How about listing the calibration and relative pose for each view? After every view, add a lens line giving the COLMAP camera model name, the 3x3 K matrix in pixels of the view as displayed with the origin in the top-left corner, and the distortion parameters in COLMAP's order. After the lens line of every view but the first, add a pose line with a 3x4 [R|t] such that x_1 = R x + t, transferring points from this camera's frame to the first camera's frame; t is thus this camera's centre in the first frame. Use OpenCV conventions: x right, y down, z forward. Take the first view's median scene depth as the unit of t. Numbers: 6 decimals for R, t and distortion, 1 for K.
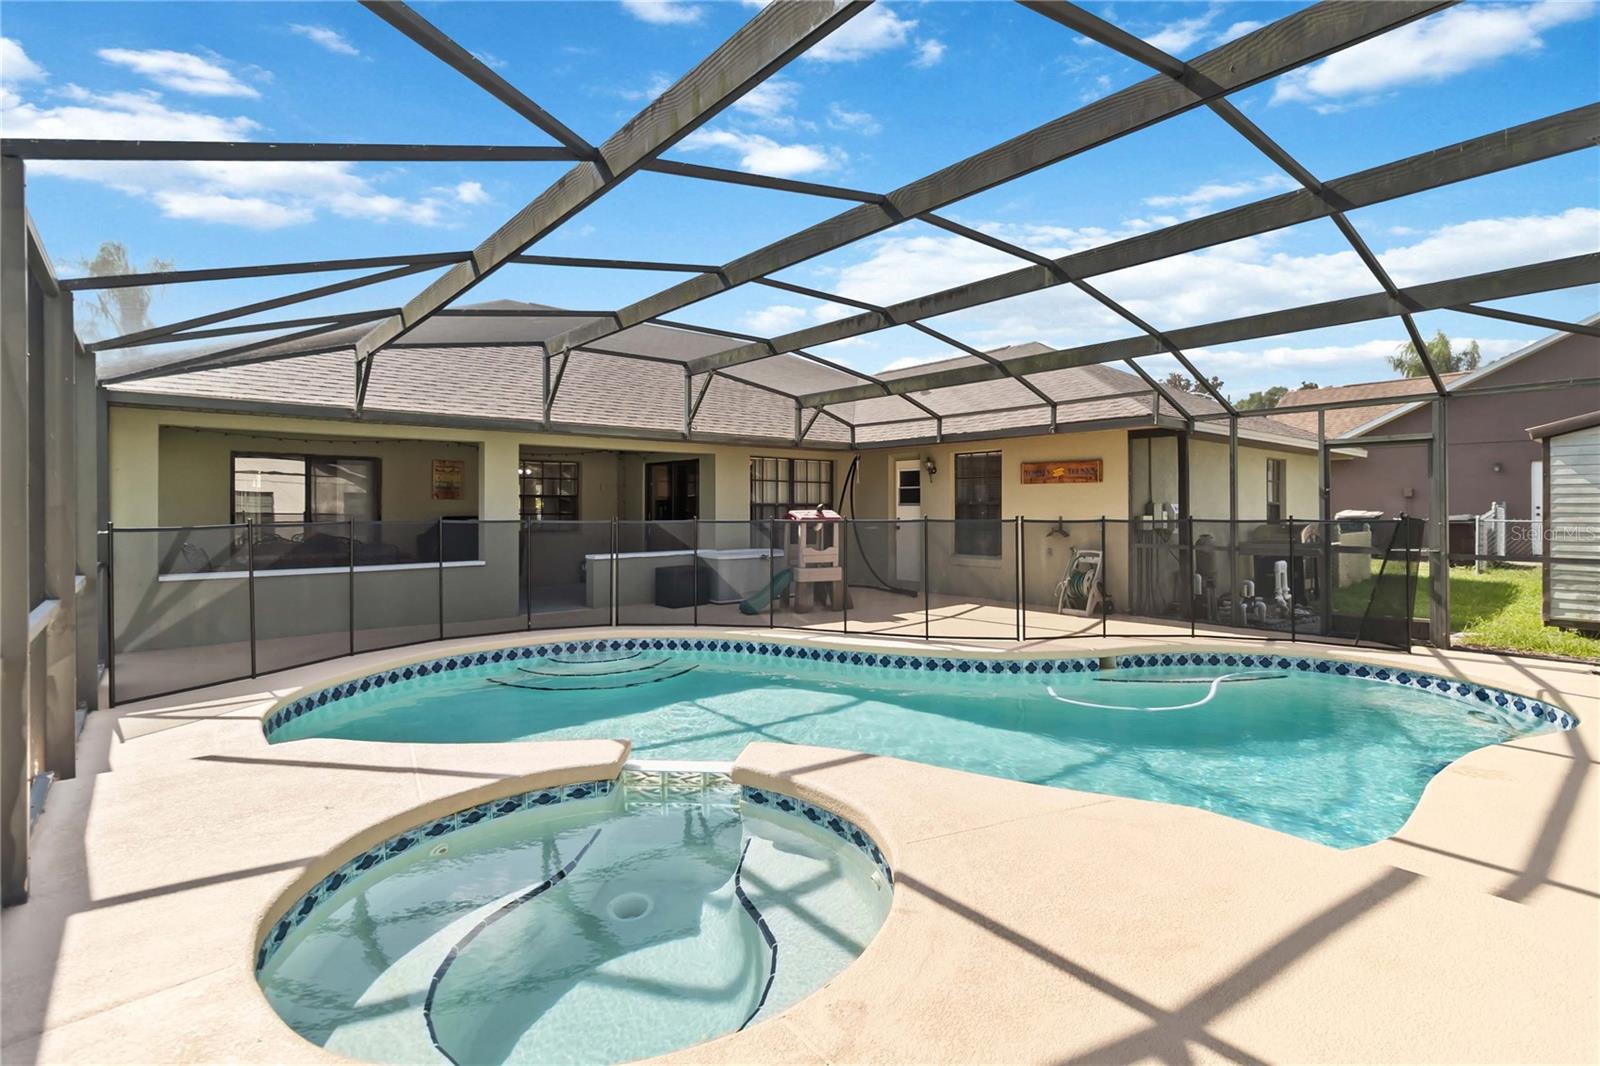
lens RADIAL K [[763.3, 0, 805.2], [0, 763.3, 492.3], [0, 0, 1]] dist [-0.002450, -0.000223]
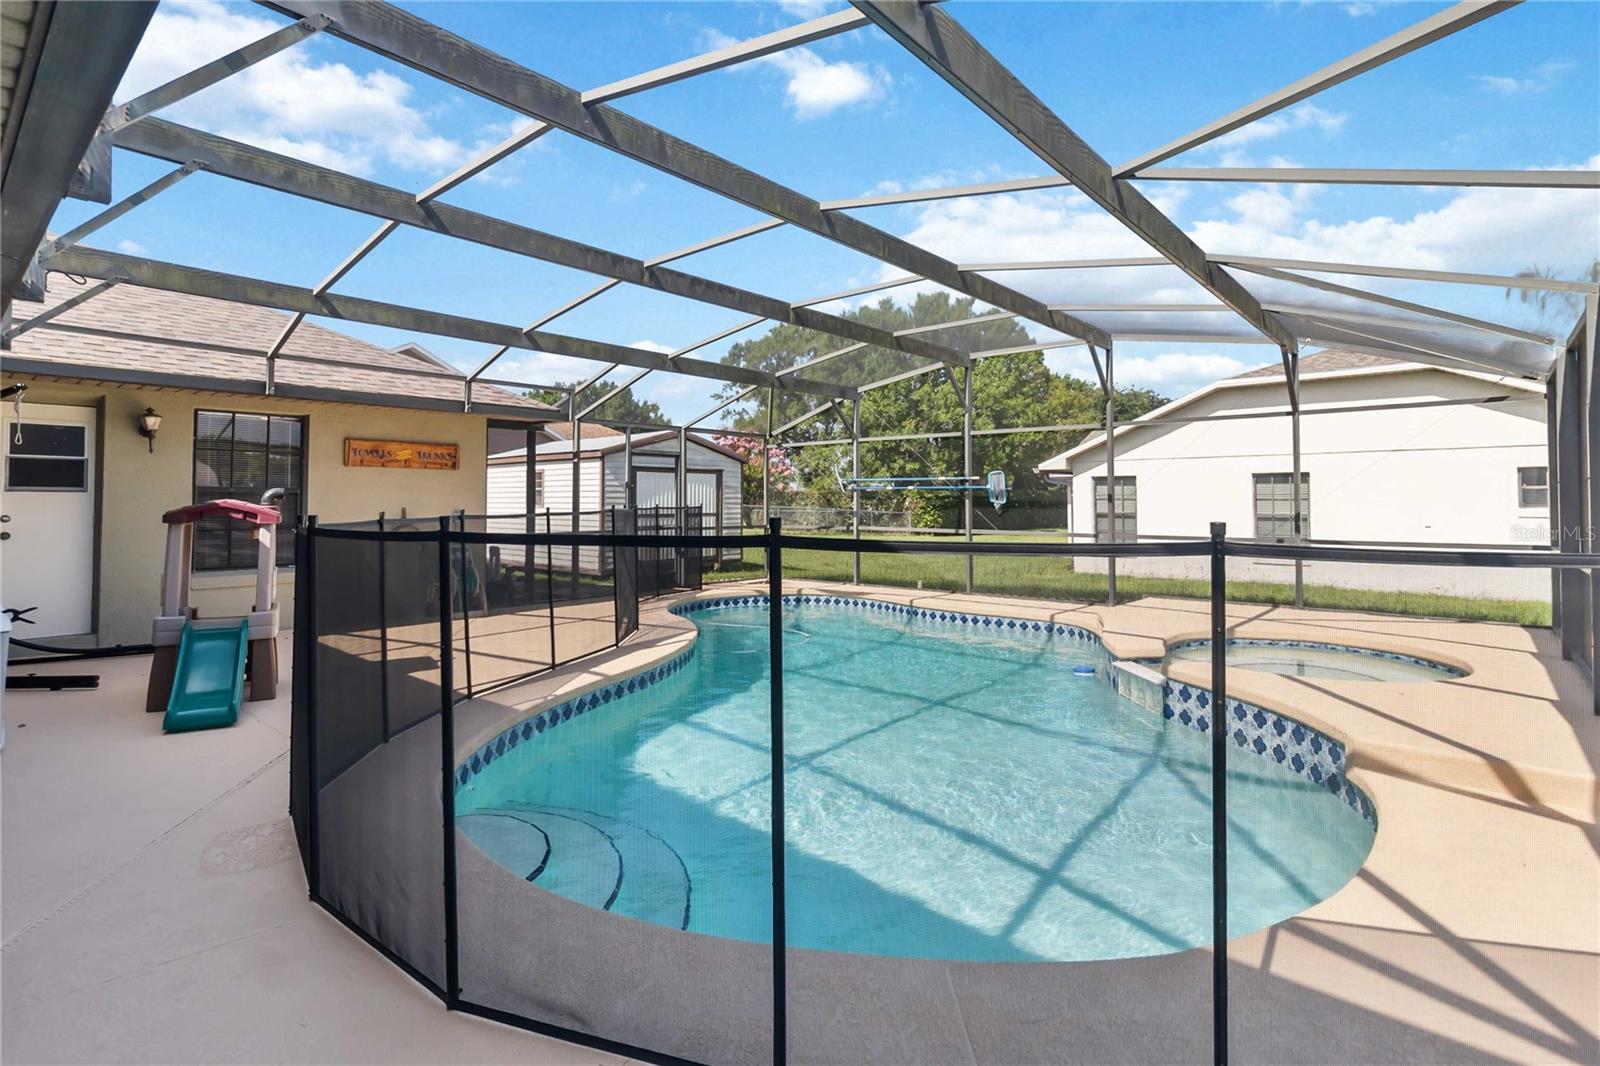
lens RADIAL K [[763.3, 0, 805.2], [0, 763.3, 492.3], [0, 0, 1]] dist [-0.002450, -0.000223]
pose [[-0.147709, 0.026257, 0.988682, -0.544987], [-0.007324, 0.999591, -0.027641, 0.034082], [-0.989004, -0.011324, -0.147457, 0.693901]]
